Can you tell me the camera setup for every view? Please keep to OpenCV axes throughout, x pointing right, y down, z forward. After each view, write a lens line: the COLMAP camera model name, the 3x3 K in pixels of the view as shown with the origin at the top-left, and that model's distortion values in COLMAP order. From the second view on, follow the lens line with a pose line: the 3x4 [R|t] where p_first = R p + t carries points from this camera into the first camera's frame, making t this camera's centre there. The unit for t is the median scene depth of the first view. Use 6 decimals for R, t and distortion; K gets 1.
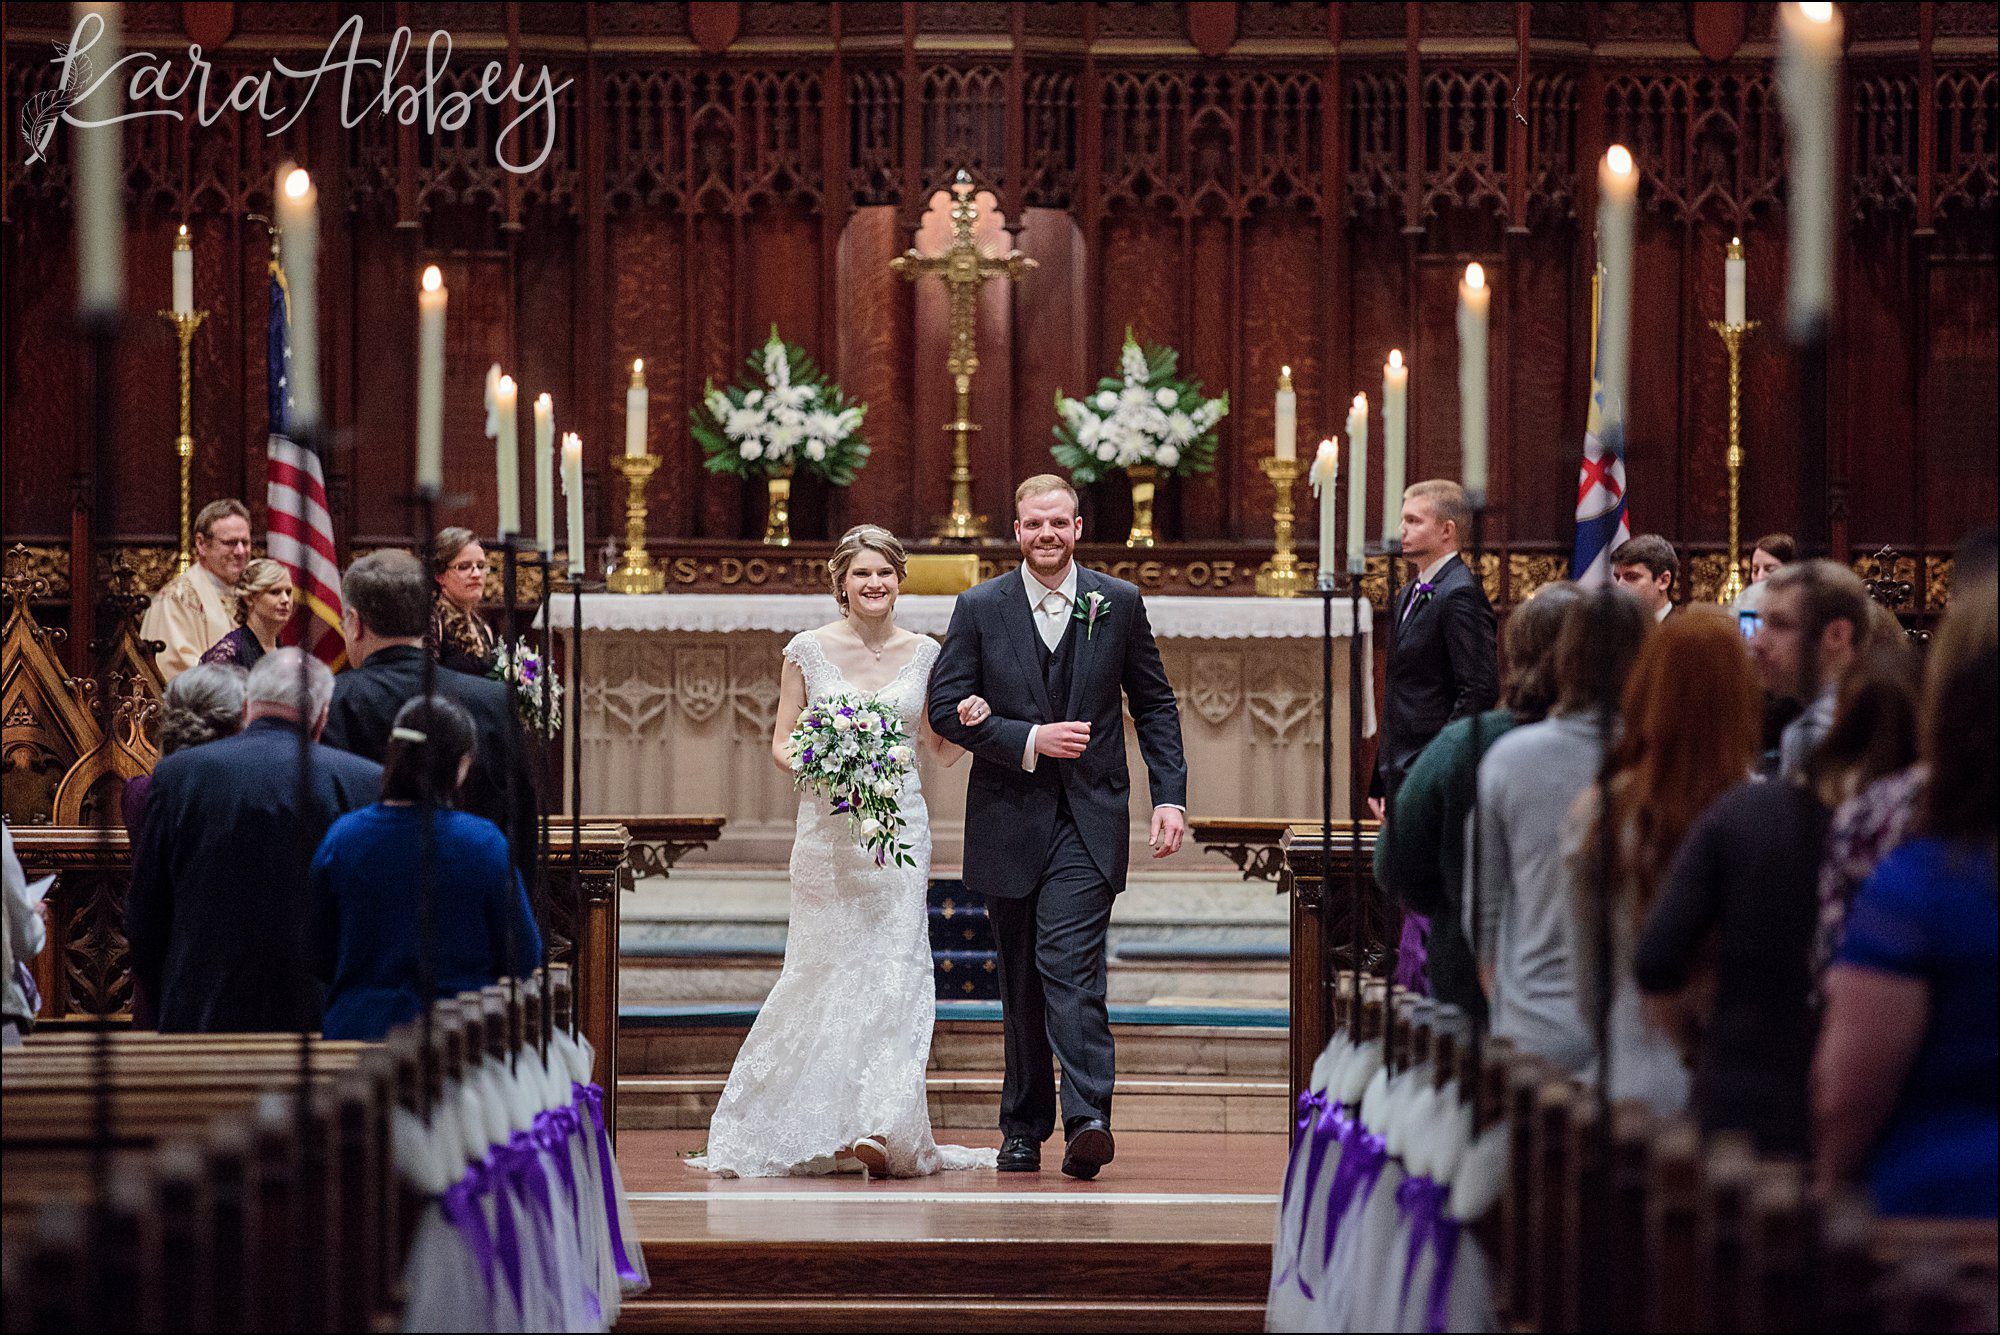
lens RADIAL K [[11556.6, 0, 1011.2], [0, 11556.6, 761.2], [0, 0, 1]] dist [1.503871, -16.774720]
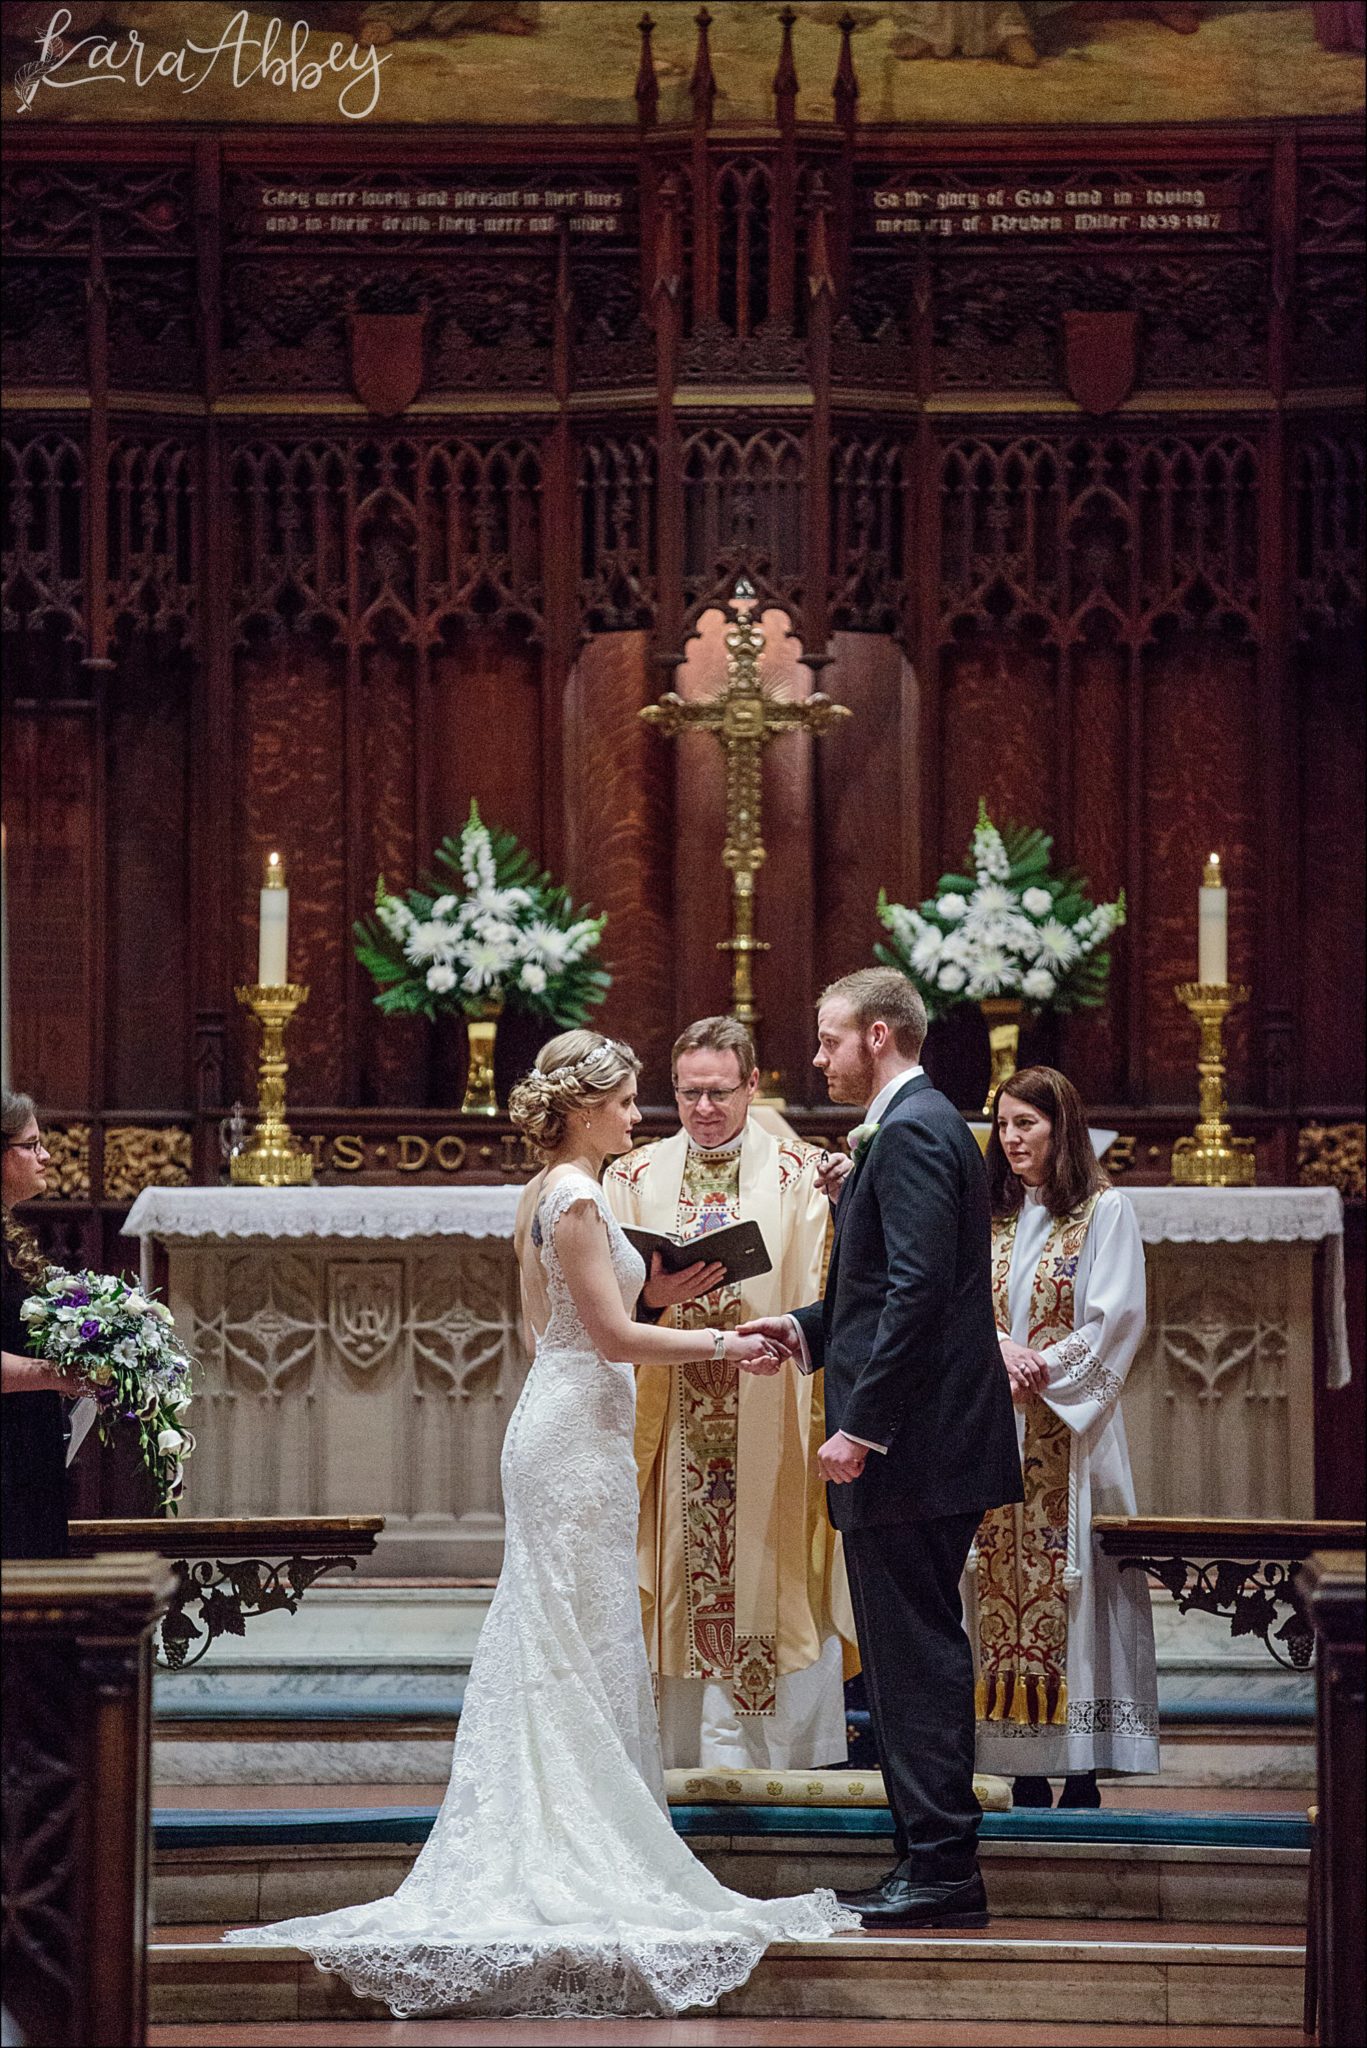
lens RADIAL K [[11834.0, 0, 676.1], [0, 11834.0, 1067.4], [0, 0, 1]] dist [1.503871, -16.774720]
pose [[0.999932, -0.005496, -0.010241, -0.001037], [0.005208, 0.999595, -0.027986, -0.001526], [0.010391, 0.027931, 0.999556, 0.286150]]
